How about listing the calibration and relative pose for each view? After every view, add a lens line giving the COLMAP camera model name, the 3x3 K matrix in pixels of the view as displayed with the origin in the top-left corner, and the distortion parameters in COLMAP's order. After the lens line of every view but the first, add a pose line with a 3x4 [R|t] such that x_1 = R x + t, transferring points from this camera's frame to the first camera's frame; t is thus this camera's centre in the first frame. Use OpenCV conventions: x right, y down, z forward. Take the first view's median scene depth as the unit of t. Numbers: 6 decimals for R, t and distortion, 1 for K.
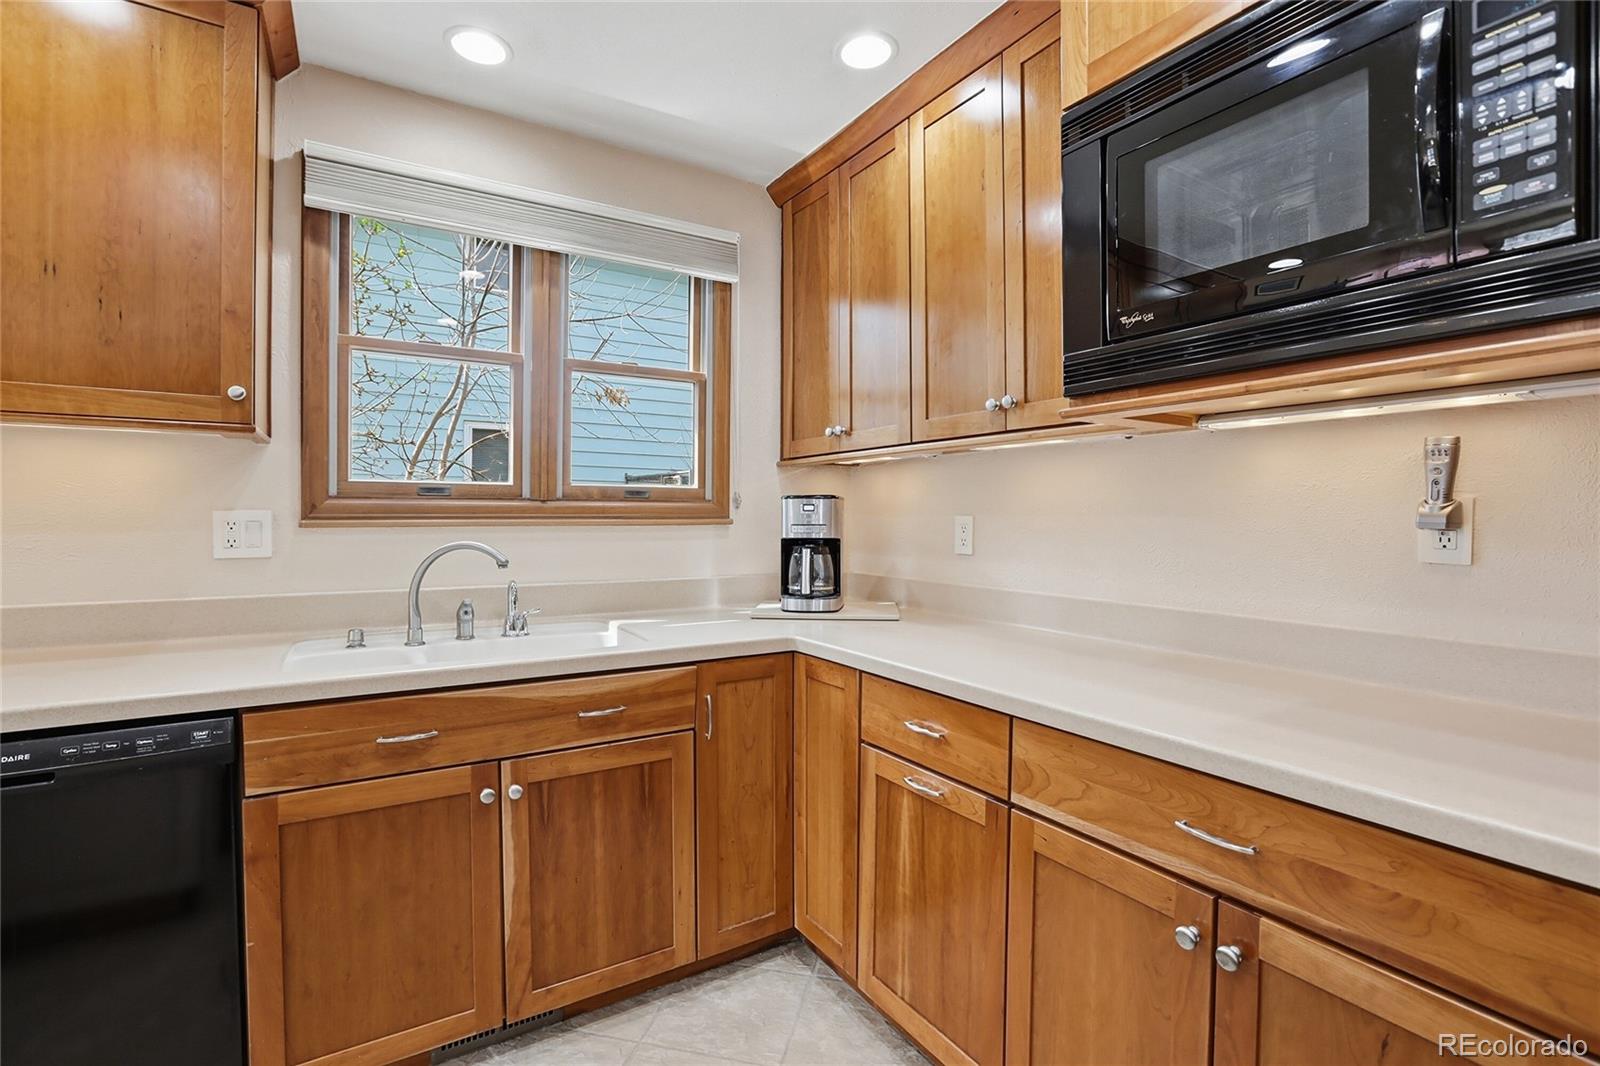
lens RADIAL K [[740.0, 0, 803.2], [0, 740.0, 524.8], [0, 0, 1]] dist [-0.057918, 0.022093]
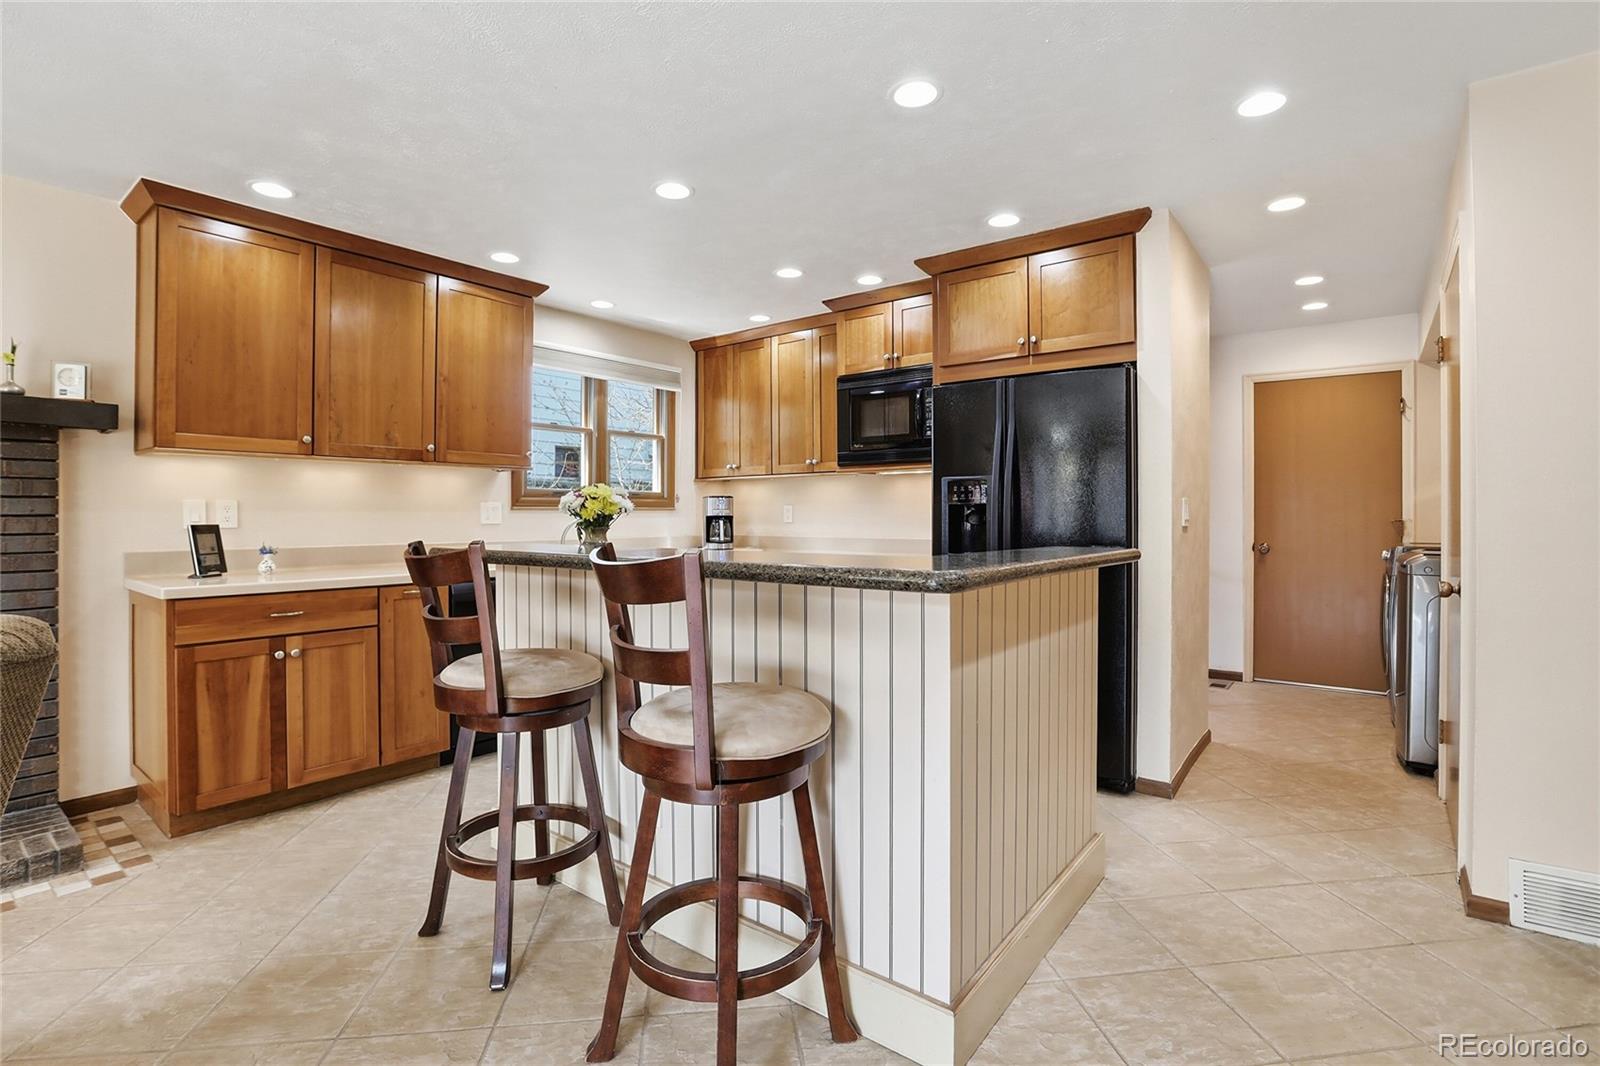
lens RADIAL K [[767.7, 0, 801.4], [0, 767.7, 501.2], [0, 0, 1]] dist [0.002900, 0.000195]
pose [[0.939056, 0.001402, 0.343760, -0.617887], [0.008542, 0.999588, -0.027412, 0.044506], [-0.343657, 0.028678, 0.938657, -1.363729]]
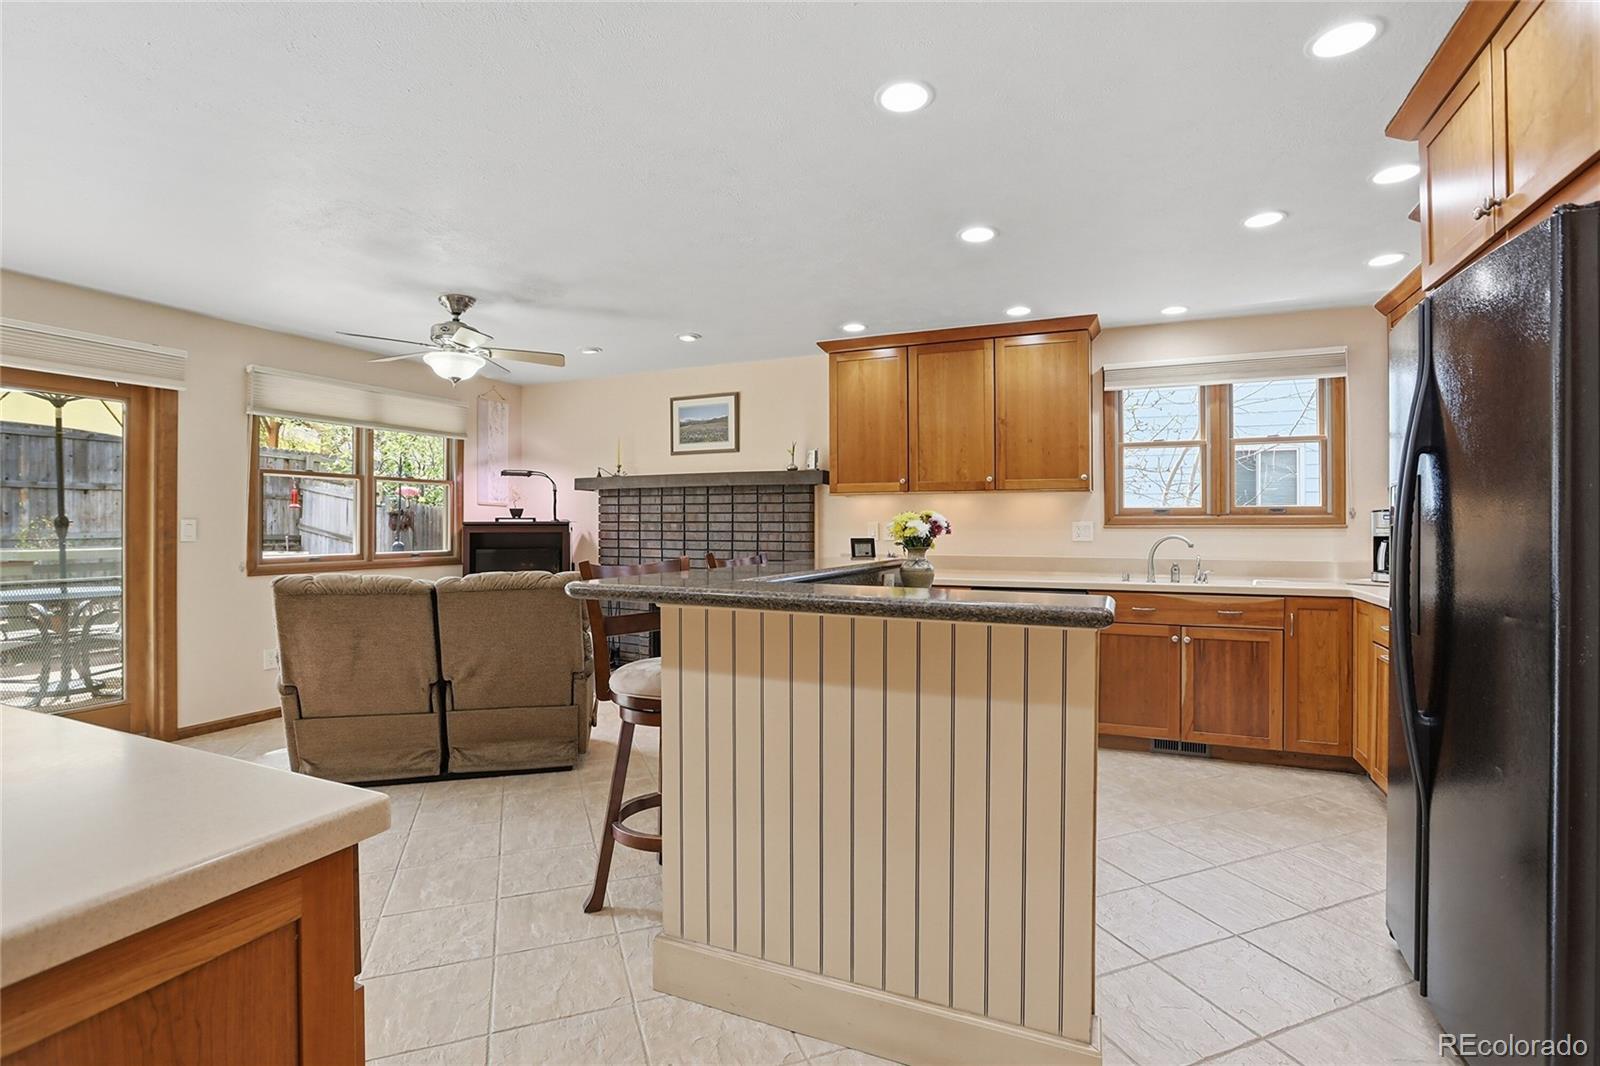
lens RADIAL K [[740.0, 0, 803.2], [0, 740.0, 524.8], [0, 0, 1]] dist [-0.057918, 0.022093]
pose [[0.566602, -0.004934, -0.823977, 0.644892], [-0.010170, 0.999864, -0.012981, 0.029572], [0.823929, 0.015735, 0.566475, -1.042406]]
